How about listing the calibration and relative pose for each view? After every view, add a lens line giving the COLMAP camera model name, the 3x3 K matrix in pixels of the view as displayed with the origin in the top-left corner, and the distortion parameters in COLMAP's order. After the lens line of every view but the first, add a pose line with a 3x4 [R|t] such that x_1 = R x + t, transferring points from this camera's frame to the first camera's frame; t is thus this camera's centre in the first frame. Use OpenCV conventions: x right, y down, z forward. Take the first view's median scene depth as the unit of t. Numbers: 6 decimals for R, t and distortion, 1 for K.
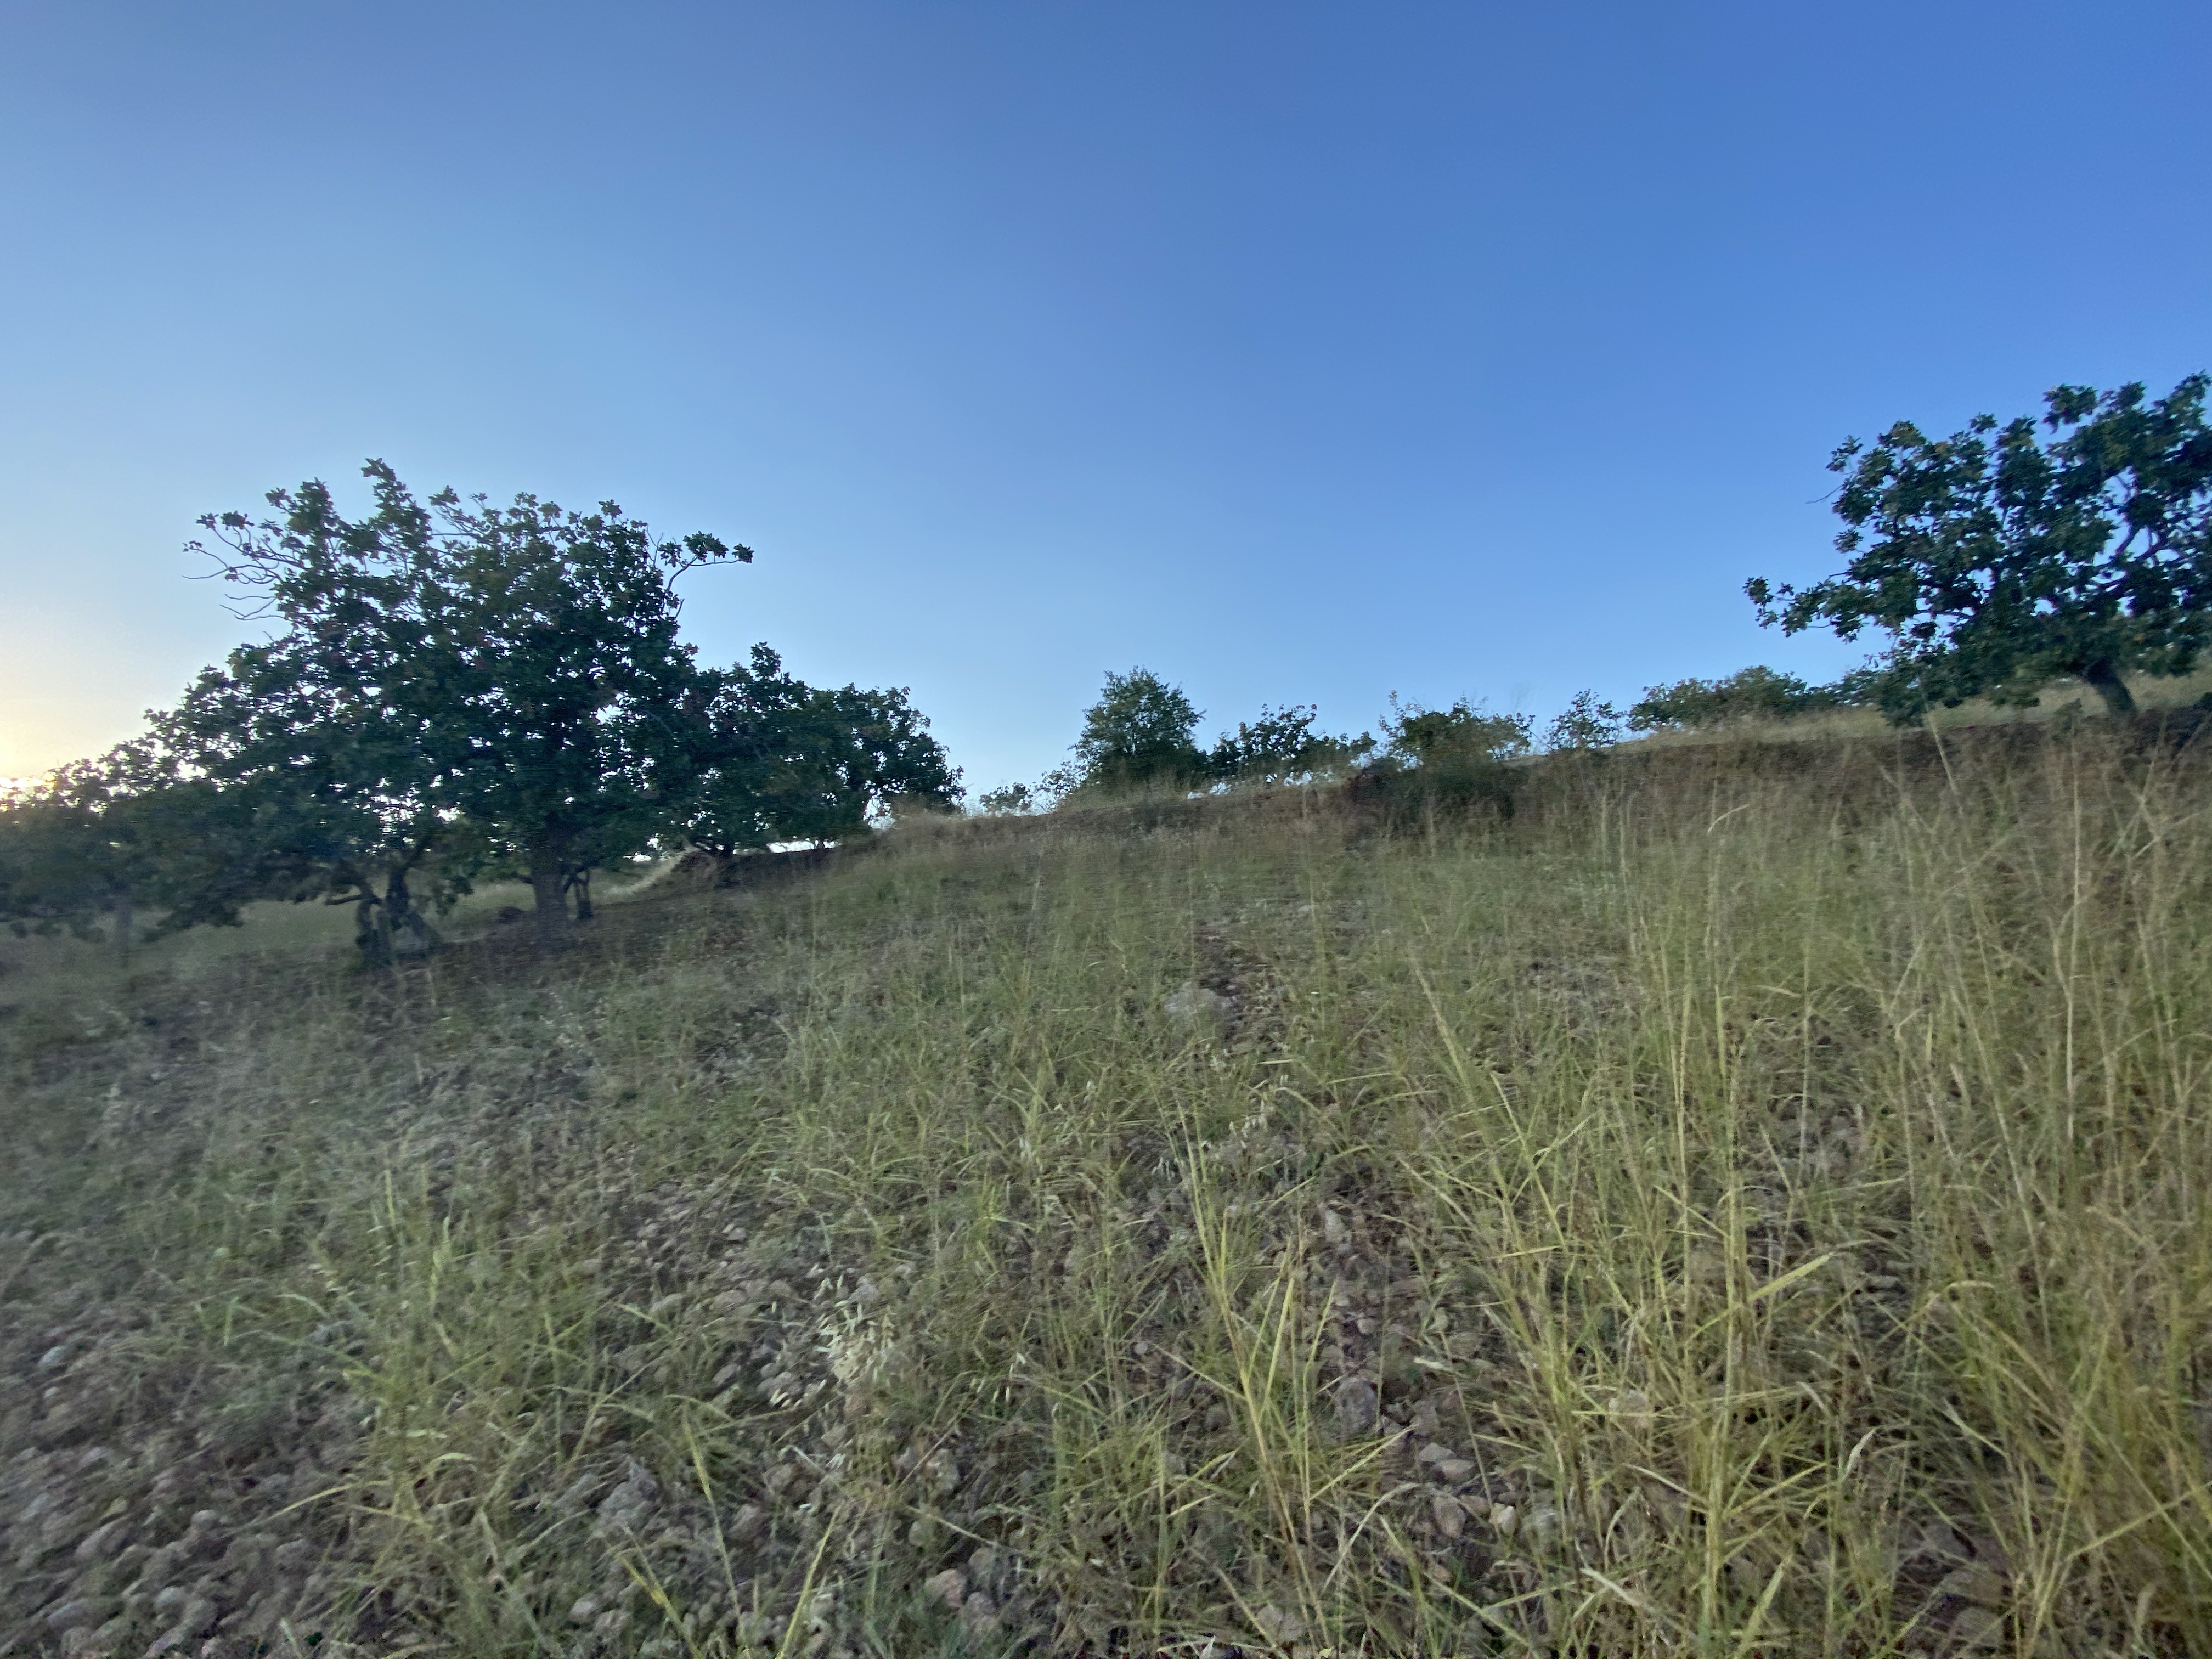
lens RADIAL K [[884.2, 0, 1108.3], [0, 884.2, 818.5], [0, 0, 1]] dist [0.024334, -0.023700]
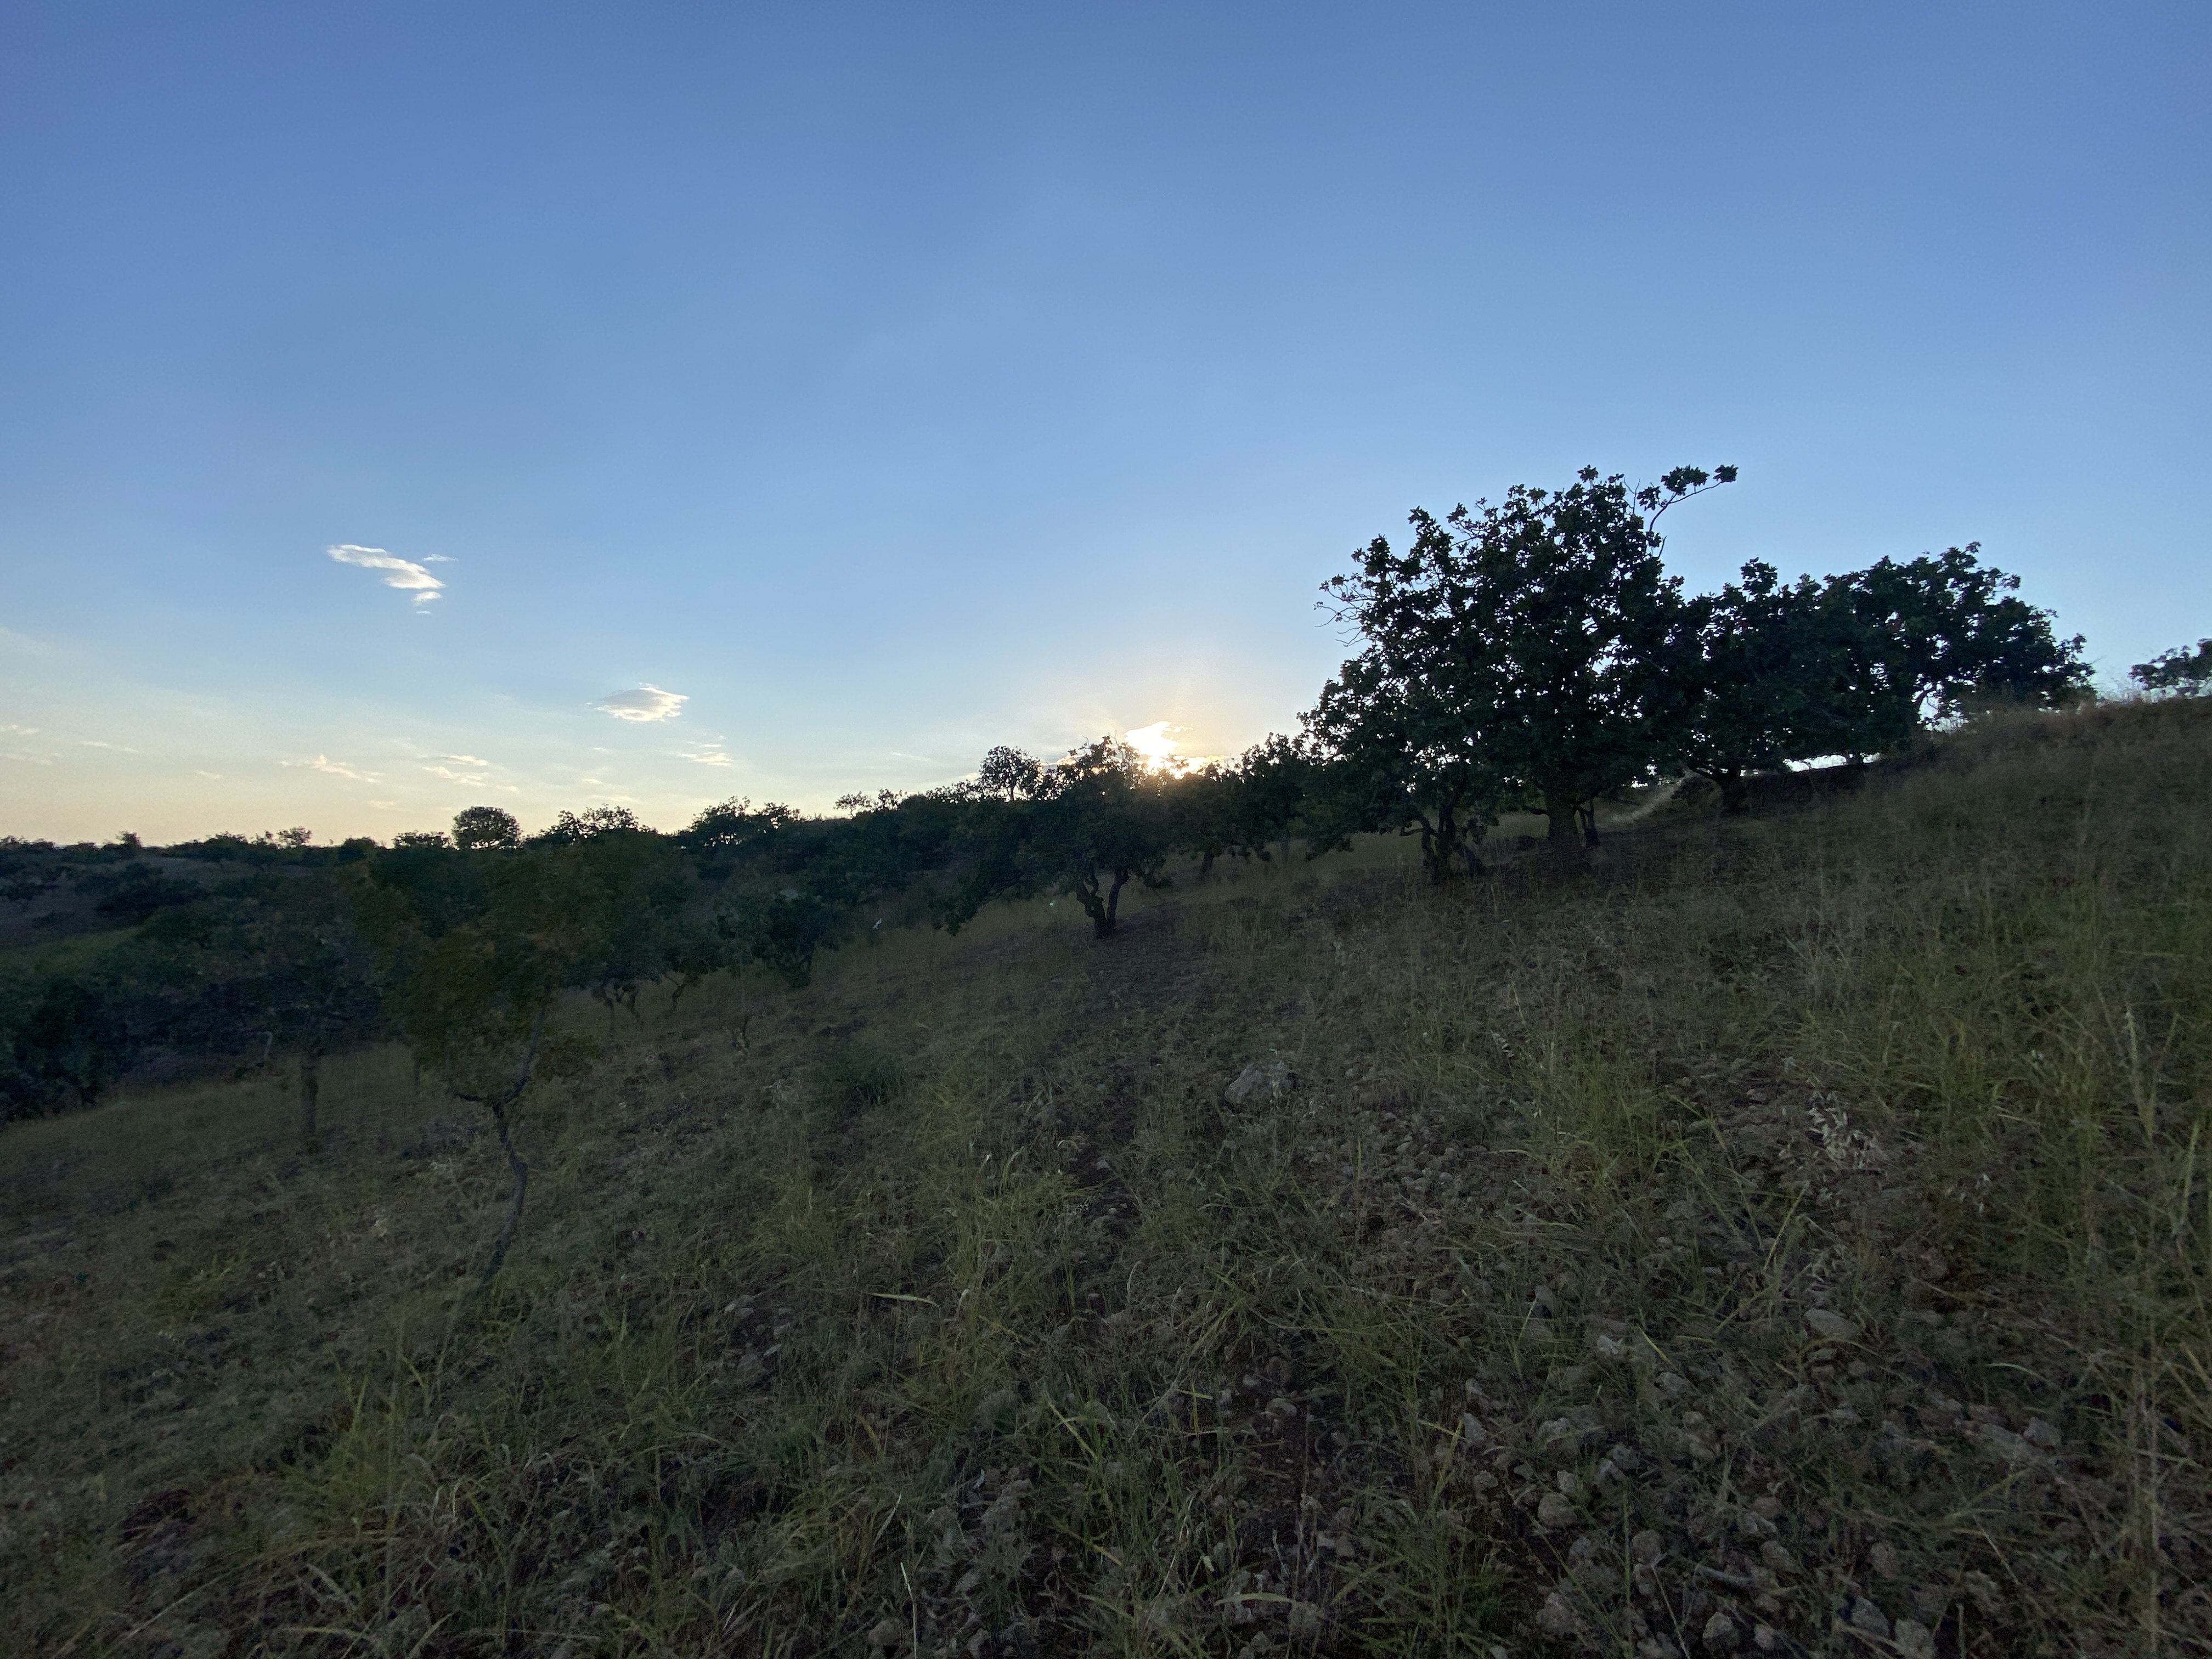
lens RADIAL K [[884.2, 0, 1108.3], [0, 884.2, 818.5], [0, 0, 1]] dist [0.024334, -0.023700]
pose [[0.522531, -0.027304, -0.852183, 0.051970], [0.098863, 0.994686, 0.028750, -0.016688], [0.846869, -0.099272, 0.522453, -0.112261]]
